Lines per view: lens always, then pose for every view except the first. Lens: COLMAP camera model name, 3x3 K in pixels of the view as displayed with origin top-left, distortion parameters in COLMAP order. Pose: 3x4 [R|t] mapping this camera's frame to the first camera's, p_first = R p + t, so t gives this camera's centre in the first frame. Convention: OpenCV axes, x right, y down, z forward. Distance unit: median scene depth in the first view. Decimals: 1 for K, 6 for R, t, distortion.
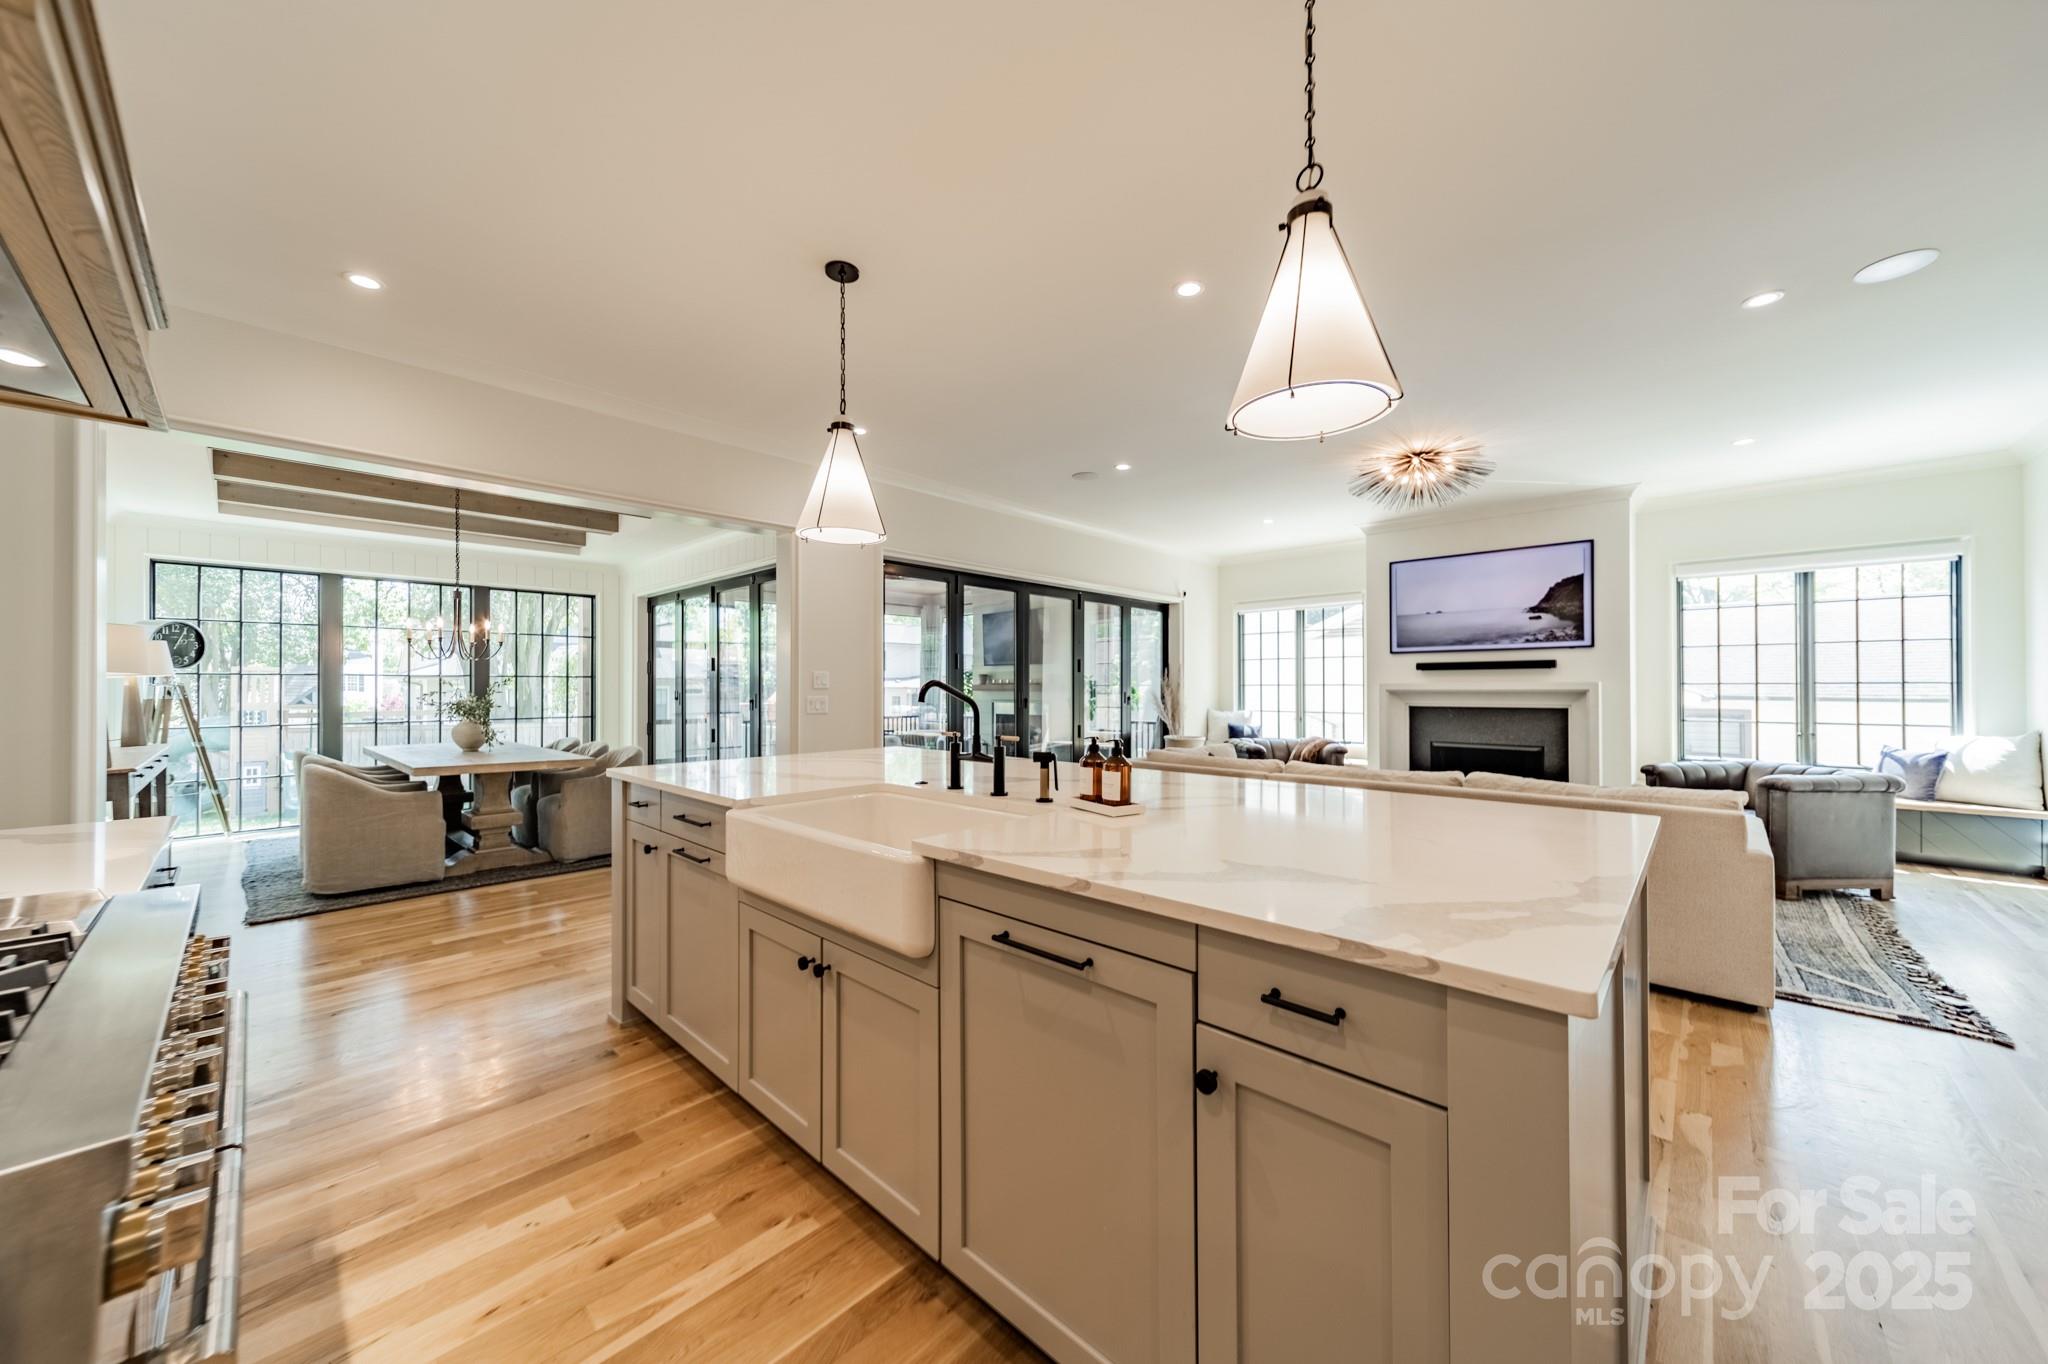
lens RADIAL K [[719.2, 0, 1029.8], [0, 719.2, 683.4], [0, 0, 1]] dist [0.007651, -0.000008]
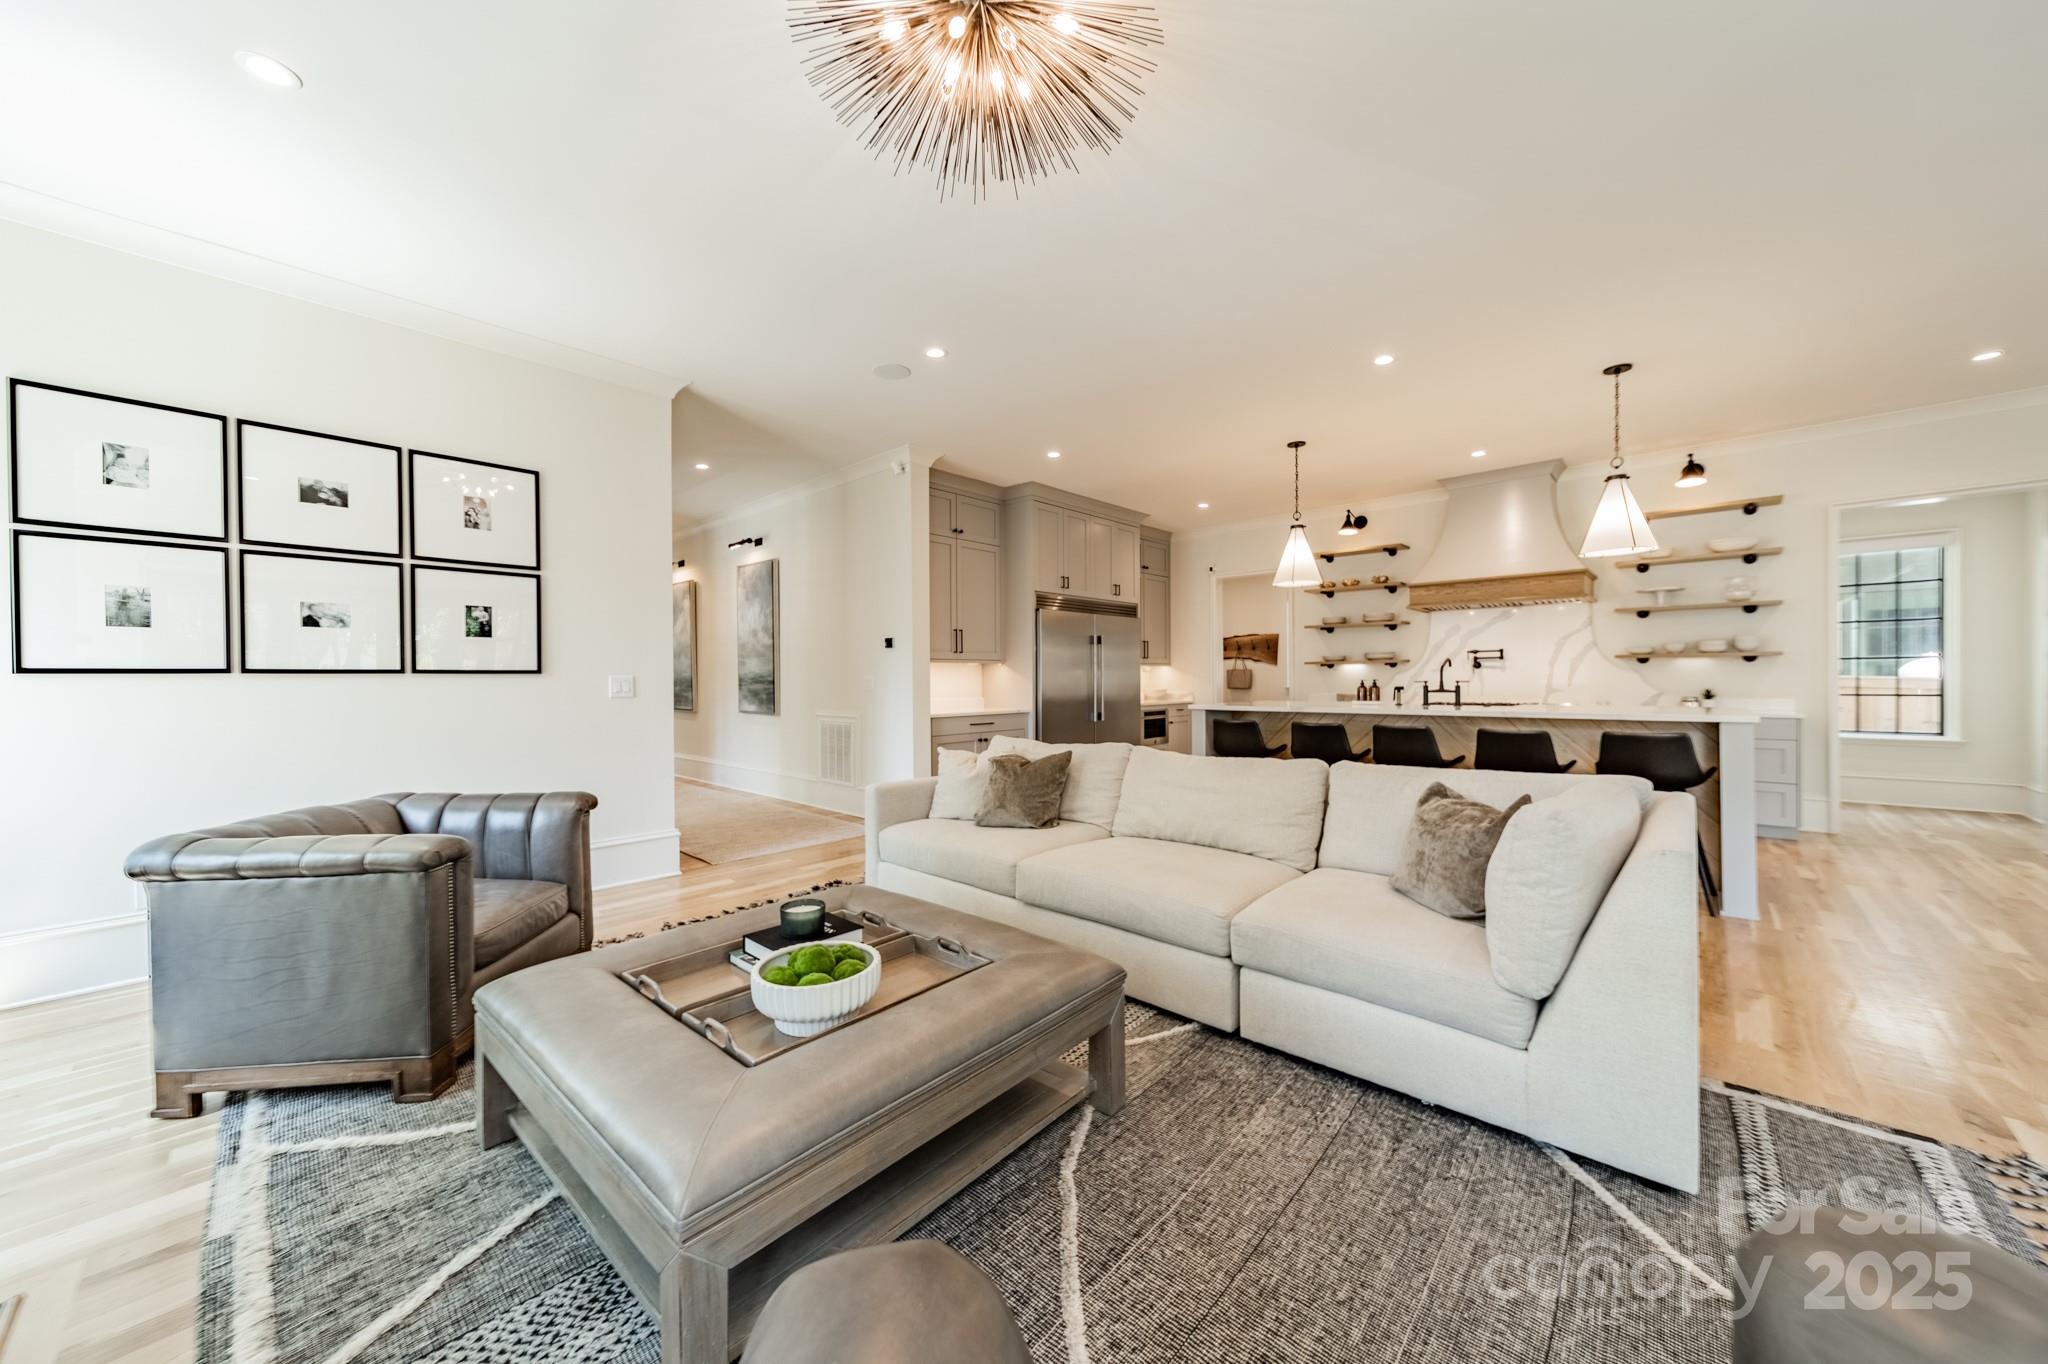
lens RADIAL K [[719.2, 0, 1029.8], [0, 719.2, 683.4], [0, 0, 1]] dist [0.007651, -0.000008]
pose [[-0.999950, 0.009151, -0.003929, 0.454490], [0.009157, 0.999957, -0.001574, 0.025071], [0.003914, -0.001610, -0.999991, 1.195361]]
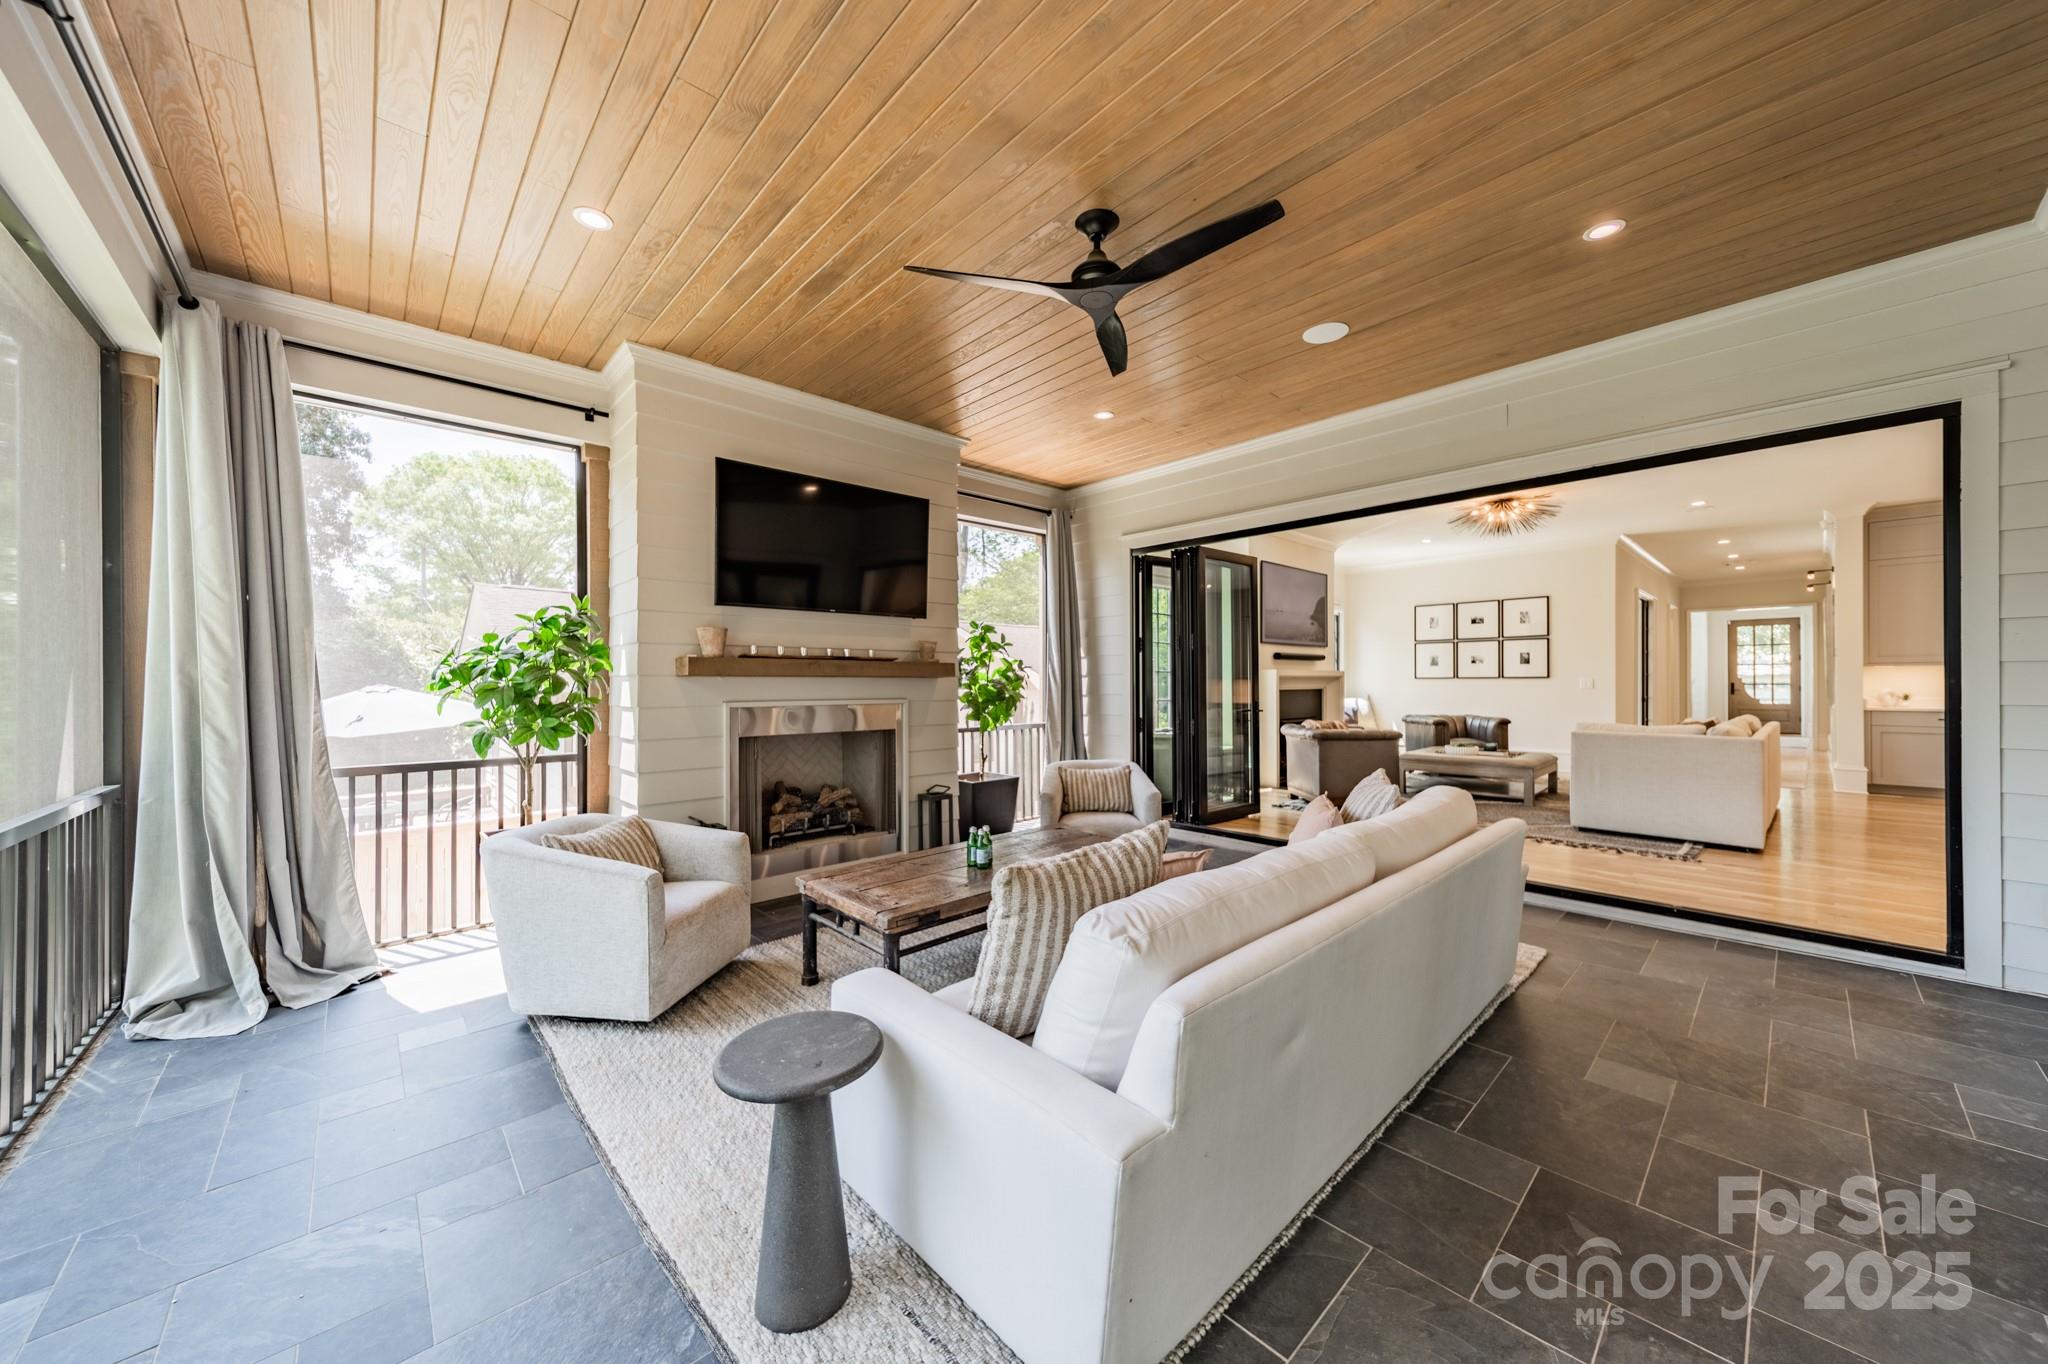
lens RADIAL K [[724.0, 0, 1025.8], [0, 724.0, 686.6], [0, 0, 1]] dist [0.006322, -0.000195]
pose [[0.079885, -0.005389, 0.996790, -0.767254], [-0.002616, 0.999981, 0.005616, 0.024258], [-0.996801, -0.003056, 0.079869, 1.556197]]
